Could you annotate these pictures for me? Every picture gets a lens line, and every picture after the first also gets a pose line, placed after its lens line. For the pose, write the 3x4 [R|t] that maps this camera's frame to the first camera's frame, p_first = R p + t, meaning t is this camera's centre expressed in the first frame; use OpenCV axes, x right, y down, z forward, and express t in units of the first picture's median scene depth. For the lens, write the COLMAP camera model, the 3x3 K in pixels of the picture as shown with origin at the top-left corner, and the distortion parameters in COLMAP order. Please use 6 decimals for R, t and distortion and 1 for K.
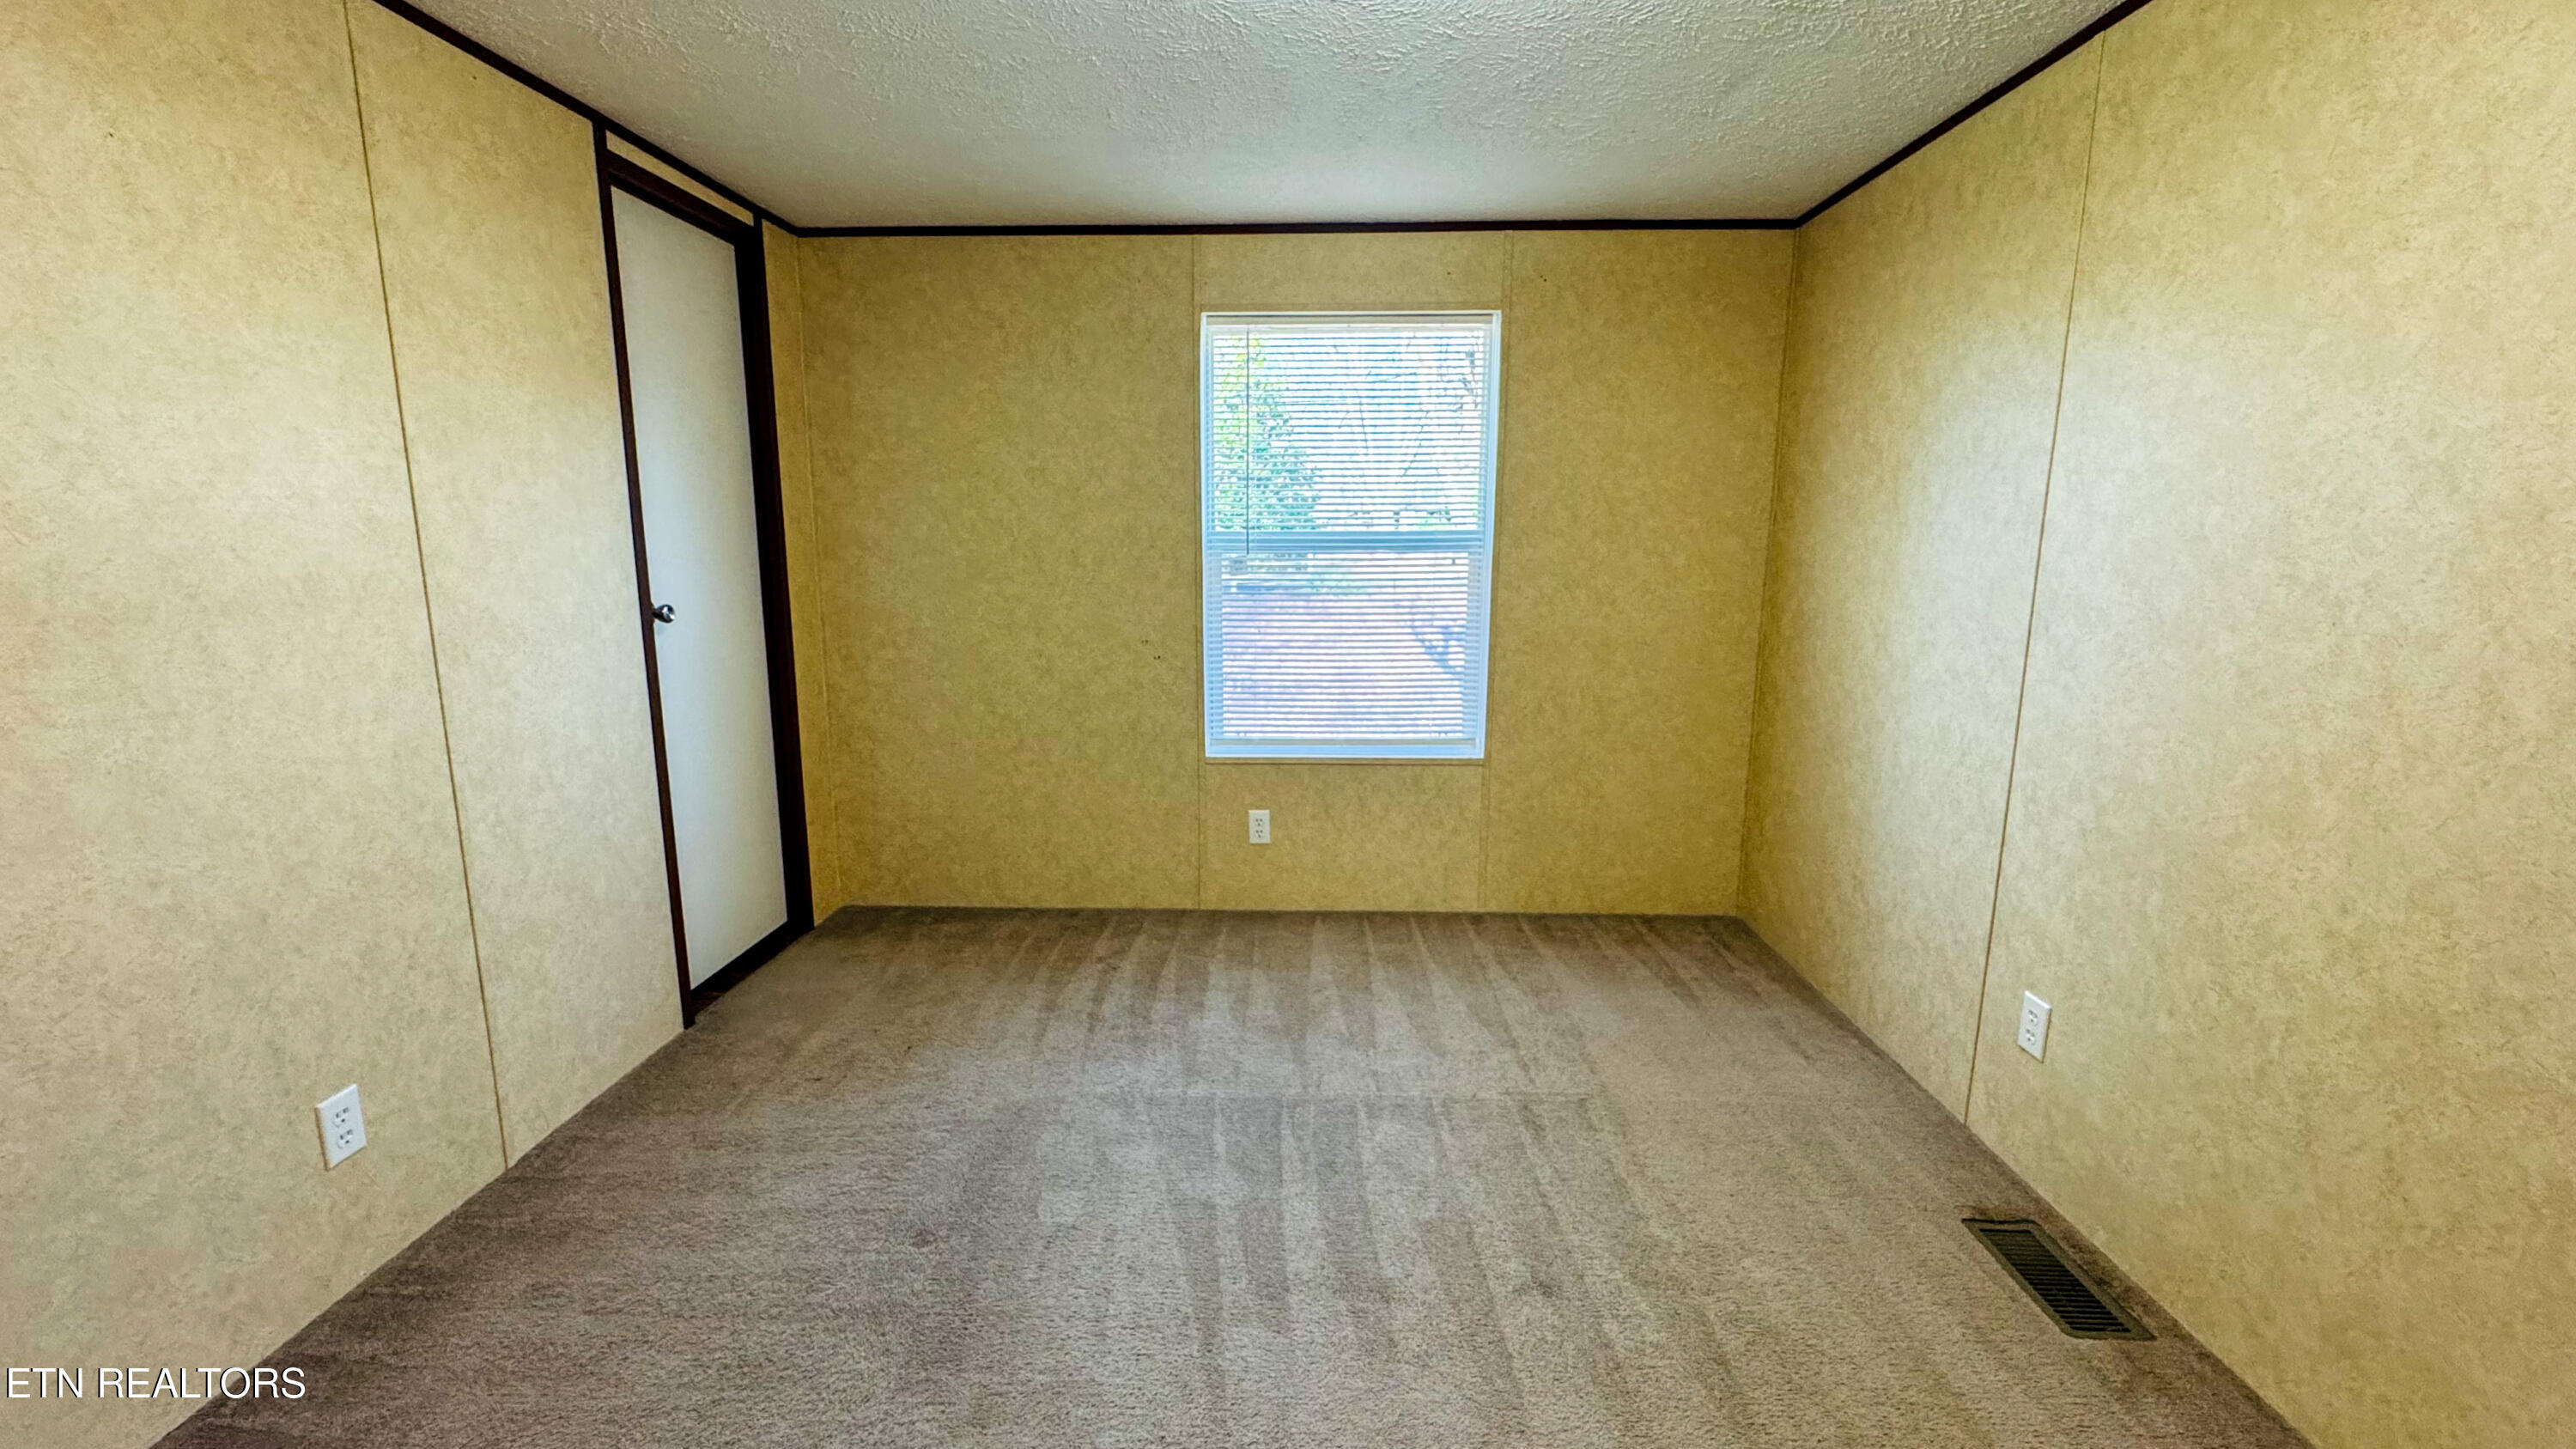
lens RADIAL K [[1049.5, 0, 1287.4], [0, 1049.5, 728.0], [0, 0, 1]] dist [-0.014460, 0.000328]
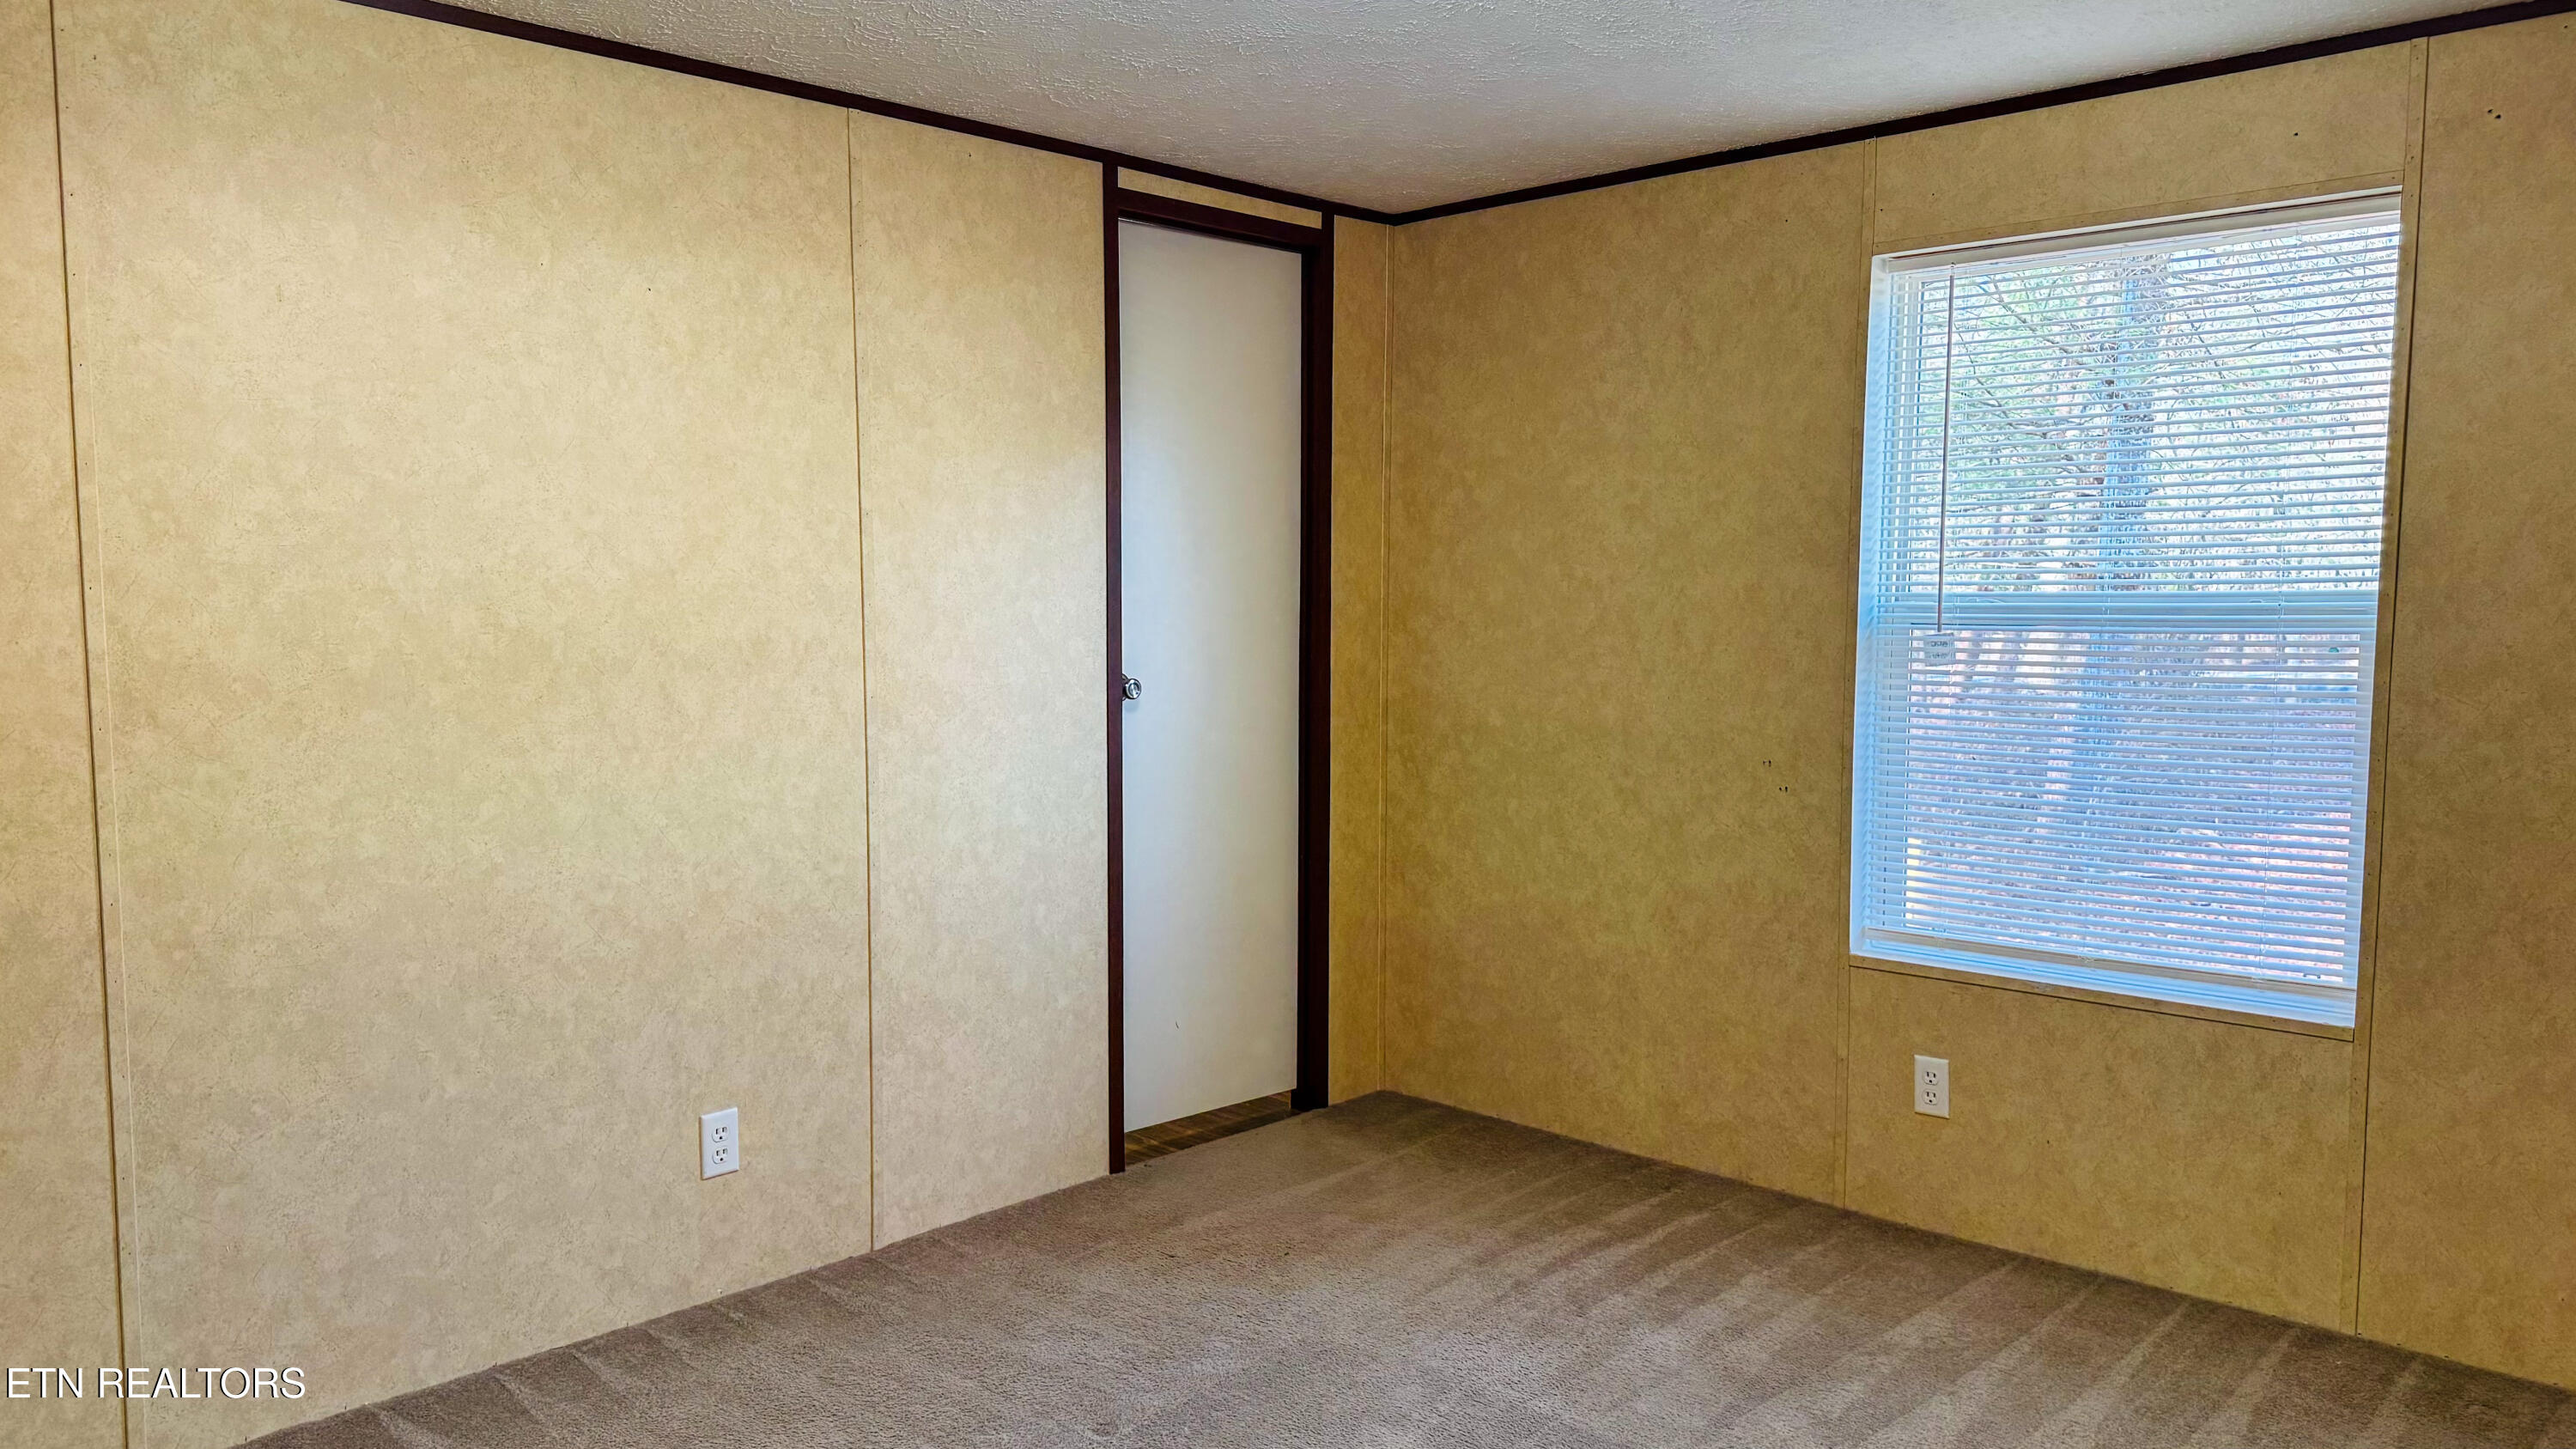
lens RADIAL K [[1810.2, 0, 1266.5], [0, 1810.2, 749.4], [0, 0, 1]] dist [0.085342, -0.116072]
pose [[0.737045, 0.058599, -0.673299, 0.472623], [-0.120218, 0.991714, -0.045289, -0.002606], [0.665066, 0.114323, 0.737982, -0.045284]]
